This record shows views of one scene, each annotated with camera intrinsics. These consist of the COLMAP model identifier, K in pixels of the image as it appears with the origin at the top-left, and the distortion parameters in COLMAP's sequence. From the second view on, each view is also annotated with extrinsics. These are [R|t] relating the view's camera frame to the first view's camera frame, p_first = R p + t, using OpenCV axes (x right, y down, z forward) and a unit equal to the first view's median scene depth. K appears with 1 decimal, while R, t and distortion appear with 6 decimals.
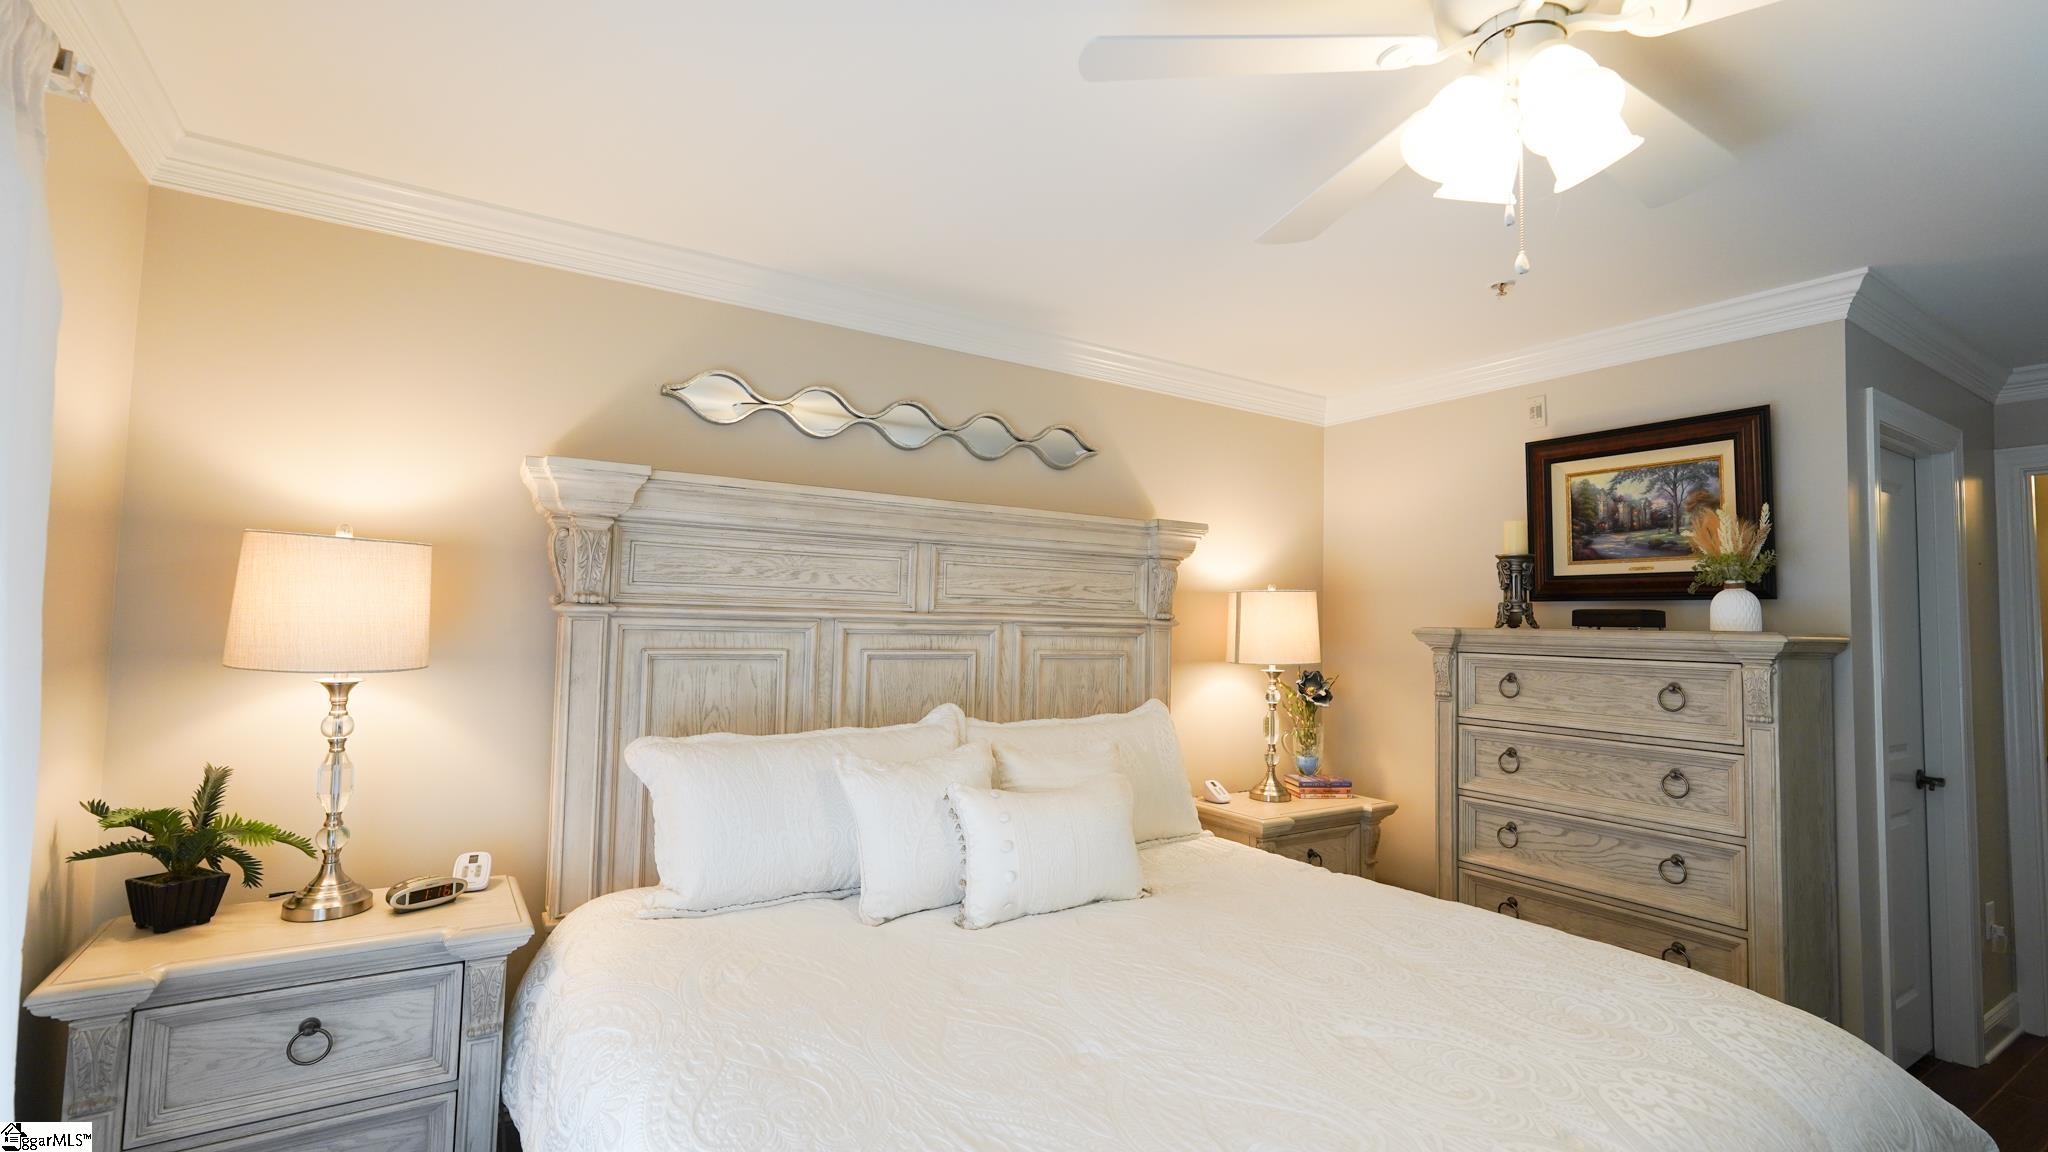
lens RADIAL K [[915.3, 0, 1023.2], [0, 915.3, 575.7], [0, 0, 1]] dist [-0.020561, 0.008509]
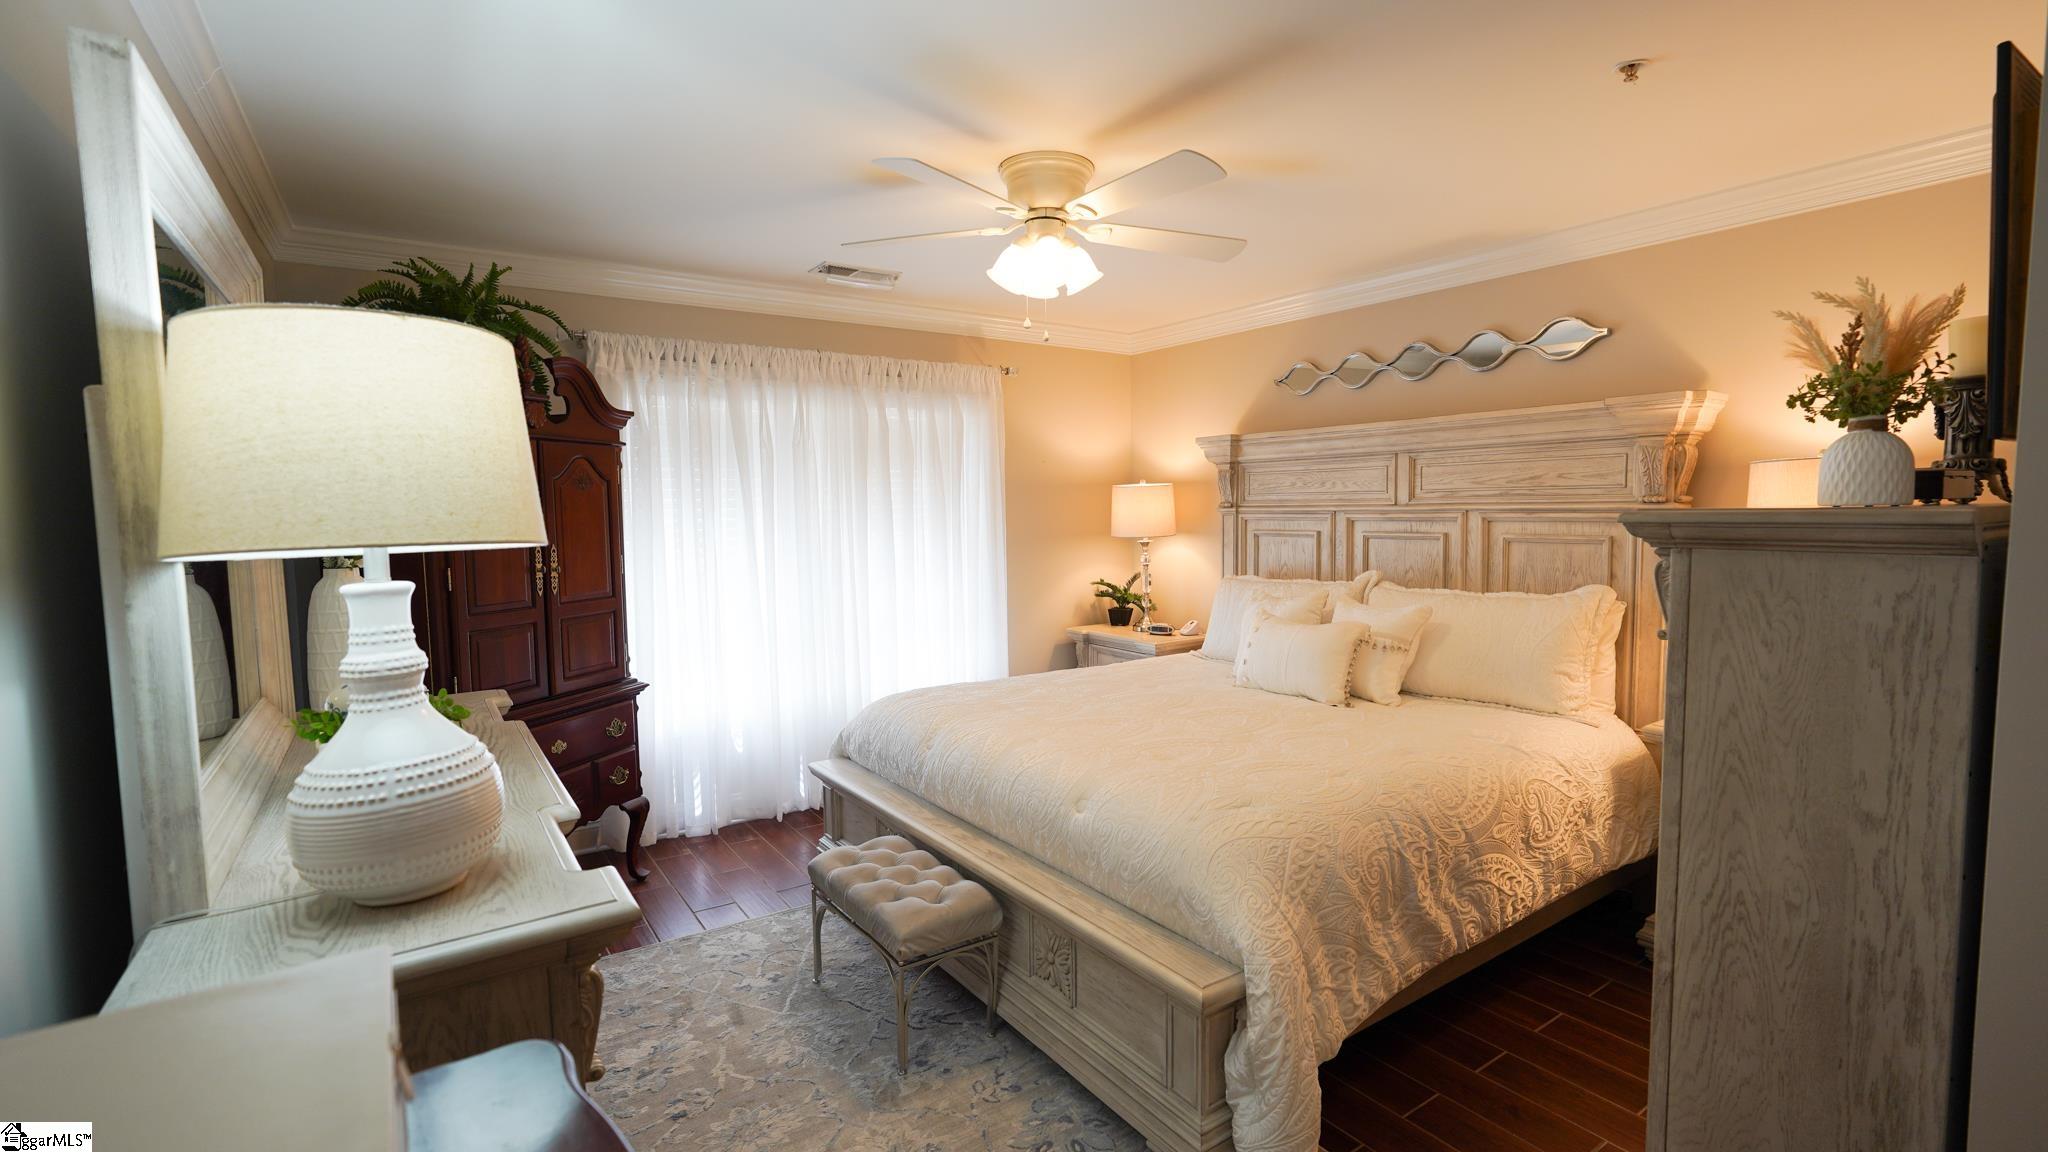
lens RADIAL K [[915.3, 0, 1023.2], [0, 915.3, 575.7], [0, 0, 1]] dist [-0.020561, 0.008509]
pose [[0.025348, 0.050808, -0.998387, 1.200666], [0.065591, 0.996471, 0.052376, 0.036717], [0.997525, -0.066813, 0.021926, 0.399170]]
